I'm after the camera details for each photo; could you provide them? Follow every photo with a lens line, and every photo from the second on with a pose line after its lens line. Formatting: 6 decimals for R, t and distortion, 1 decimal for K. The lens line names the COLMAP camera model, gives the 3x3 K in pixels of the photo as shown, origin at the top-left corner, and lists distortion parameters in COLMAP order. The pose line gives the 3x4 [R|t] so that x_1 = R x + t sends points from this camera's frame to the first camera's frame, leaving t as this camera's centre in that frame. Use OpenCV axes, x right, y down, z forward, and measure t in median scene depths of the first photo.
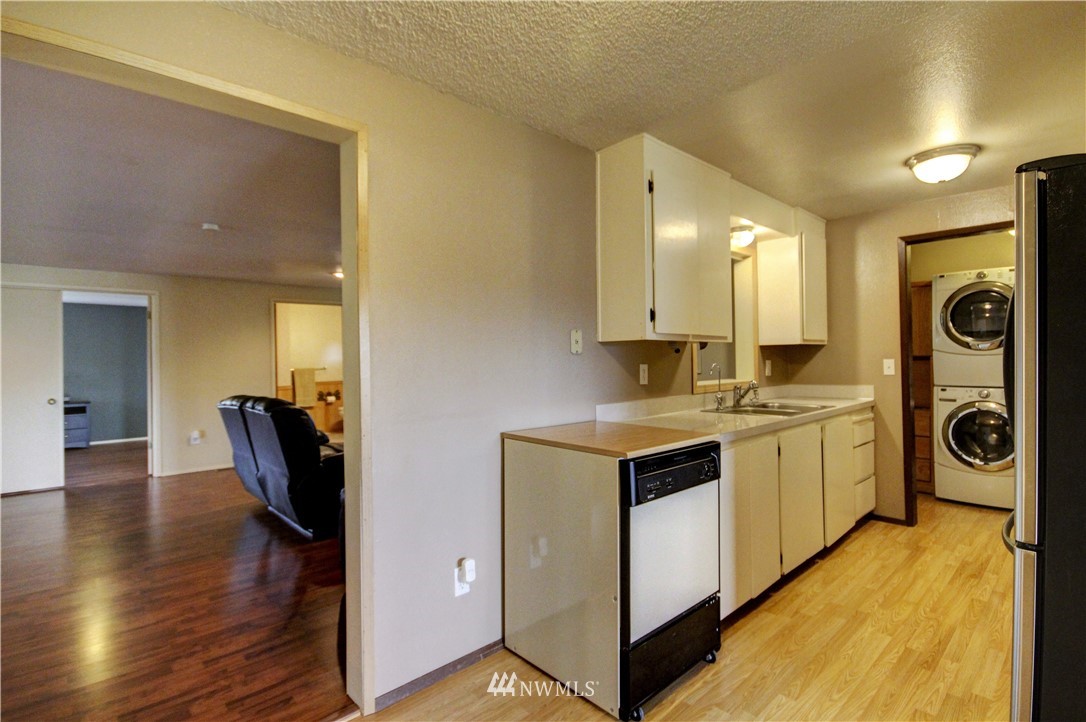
lens RADIAL K [[513.2, 0, 543.0], [0, 513.2, 361.0], [0, 0, 1]] dist [0.000100, -0.012898]
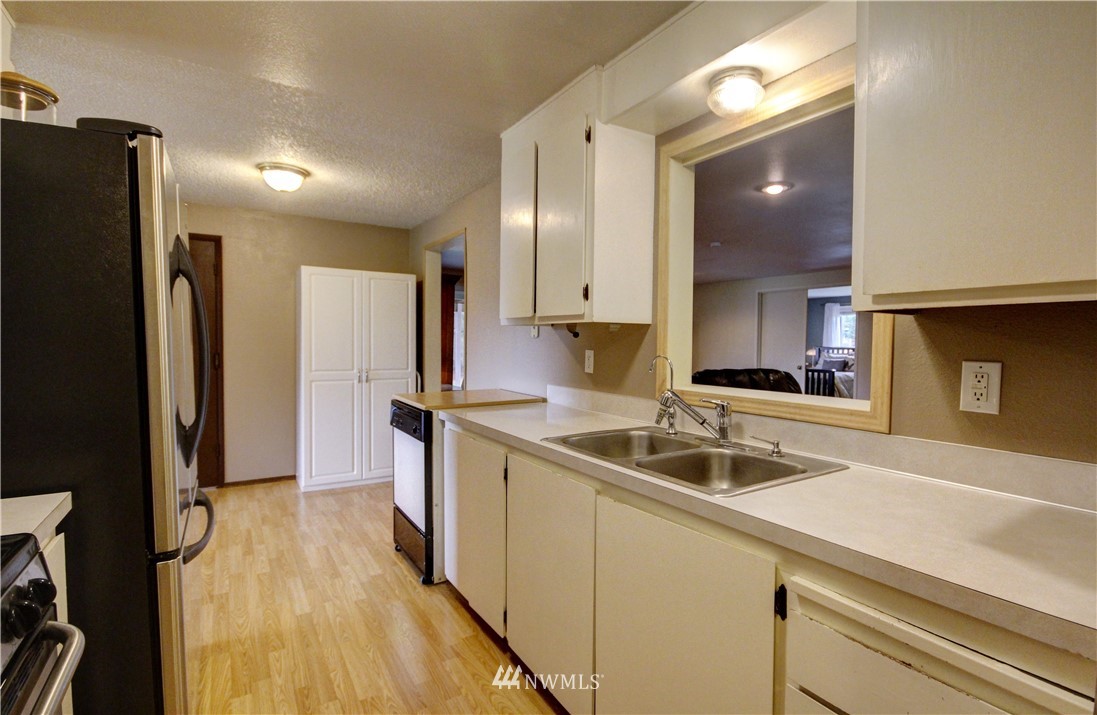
lens RADIAL K [[524.6, 0, 572.0], [0, 524.6, 356.8], [0, 0, 1]] dist [-0.001396, -0.000136]
pose [[-0.156942, 0.044519, -0.986604, 1.190996], [-0.014565, 0.998770, 0.047385, -0.026979], [0.987500, 0.021806, -0.156101, 1.215774]]
